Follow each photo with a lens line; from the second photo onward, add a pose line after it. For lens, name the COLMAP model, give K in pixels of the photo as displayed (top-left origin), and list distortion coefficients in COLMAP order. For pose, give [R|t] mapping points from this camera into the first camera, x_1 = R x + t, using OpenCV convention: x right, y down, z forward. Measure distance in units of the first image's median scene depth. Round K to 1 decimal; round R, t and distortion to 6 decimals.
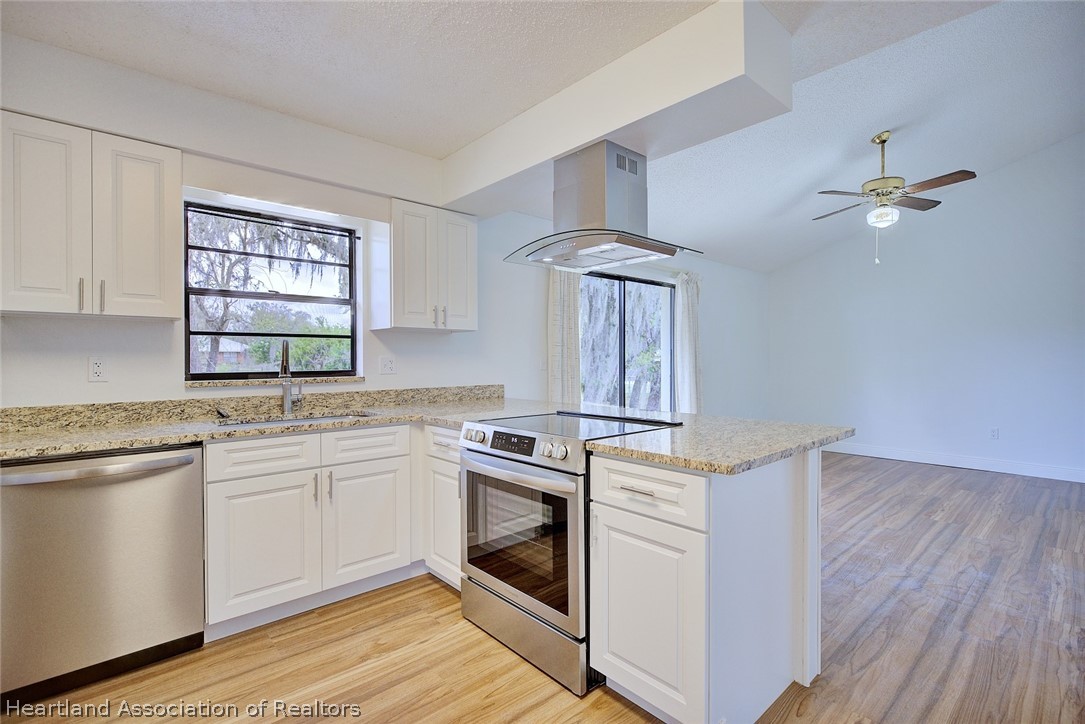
lens RADIAL K [[502.5, 0, 537.0], [0, 502.5, 361.9], [0, 0, 1]] dist [-0.002130, -0.000827]
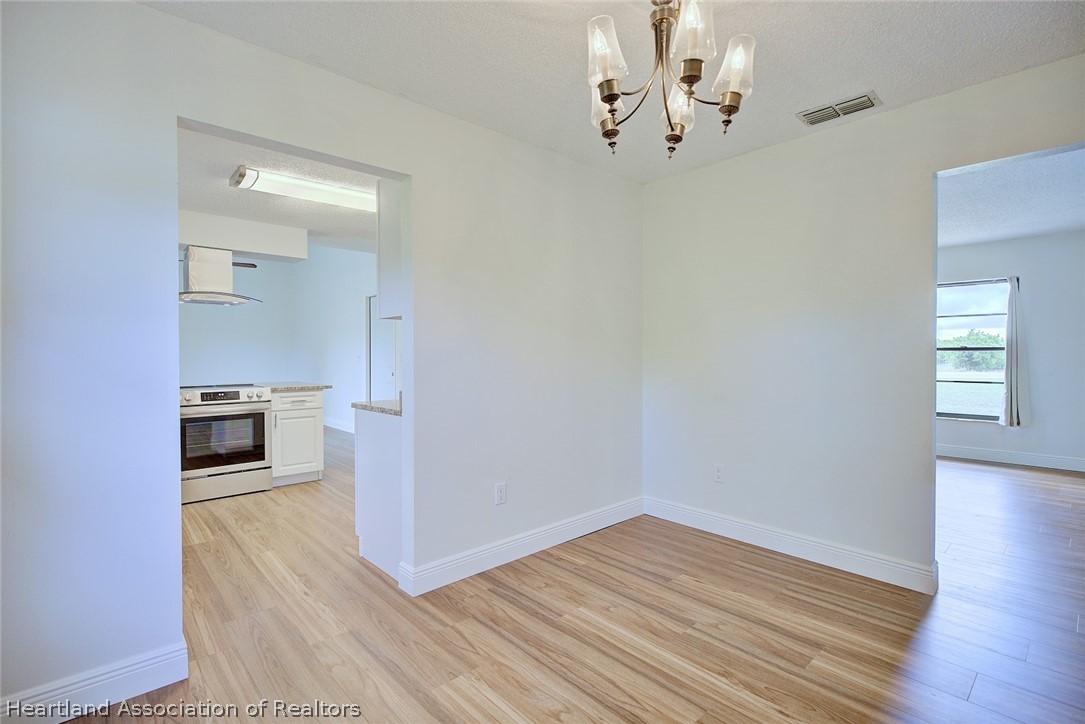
lens RADIAL K [[502.5, 0, 545.2], [0, 502.5, 359.5], [0, 0, 1]] dist [-0.002130, -0.000827]
pose [[-0.021996, -0.005596, 0.999742, -1.516836], [0.009787, 0.999935, 0.005812, 0.010267], [-0.999710, 0.009912, -0.021940, -0.194878]]
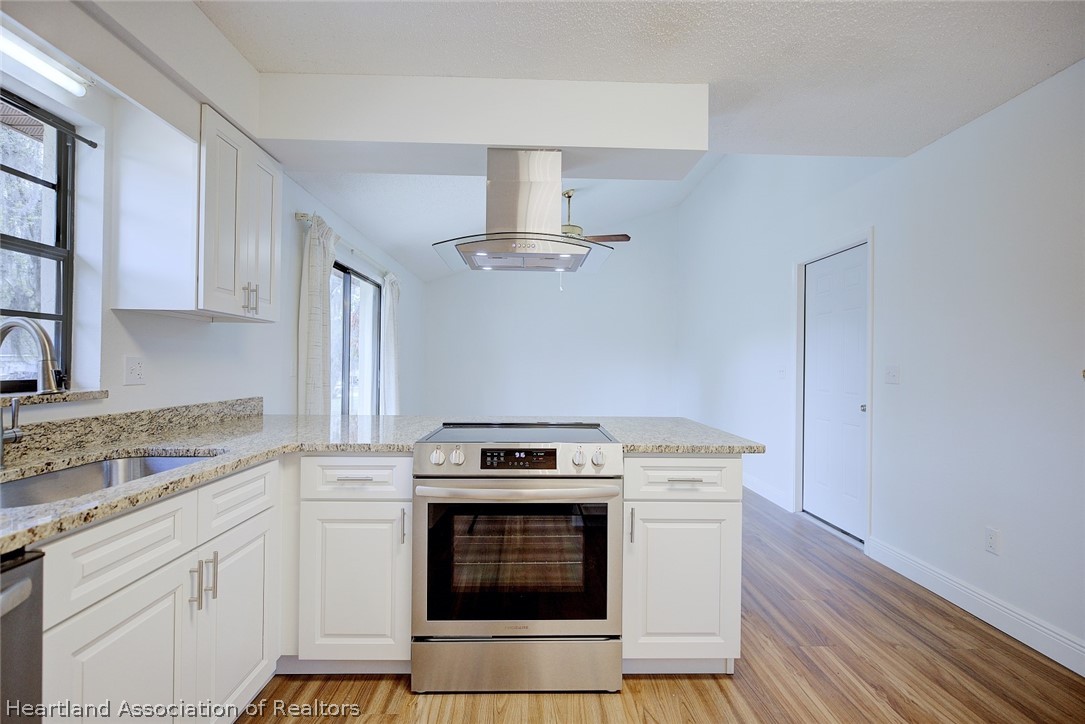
lens RADIAL K [[527.9, 0, 540.5], [0, 527.9, 363.4], [0, 0, 1]] dist [-0.012247, 0.000067]
pose [[0.642780, 0.013426, 0.765933, -0.533170], [-0.007788, 0.999909, -0.010992, 0.001988], [-0.766011, 0.001100, 0.642826, 0.266462]]
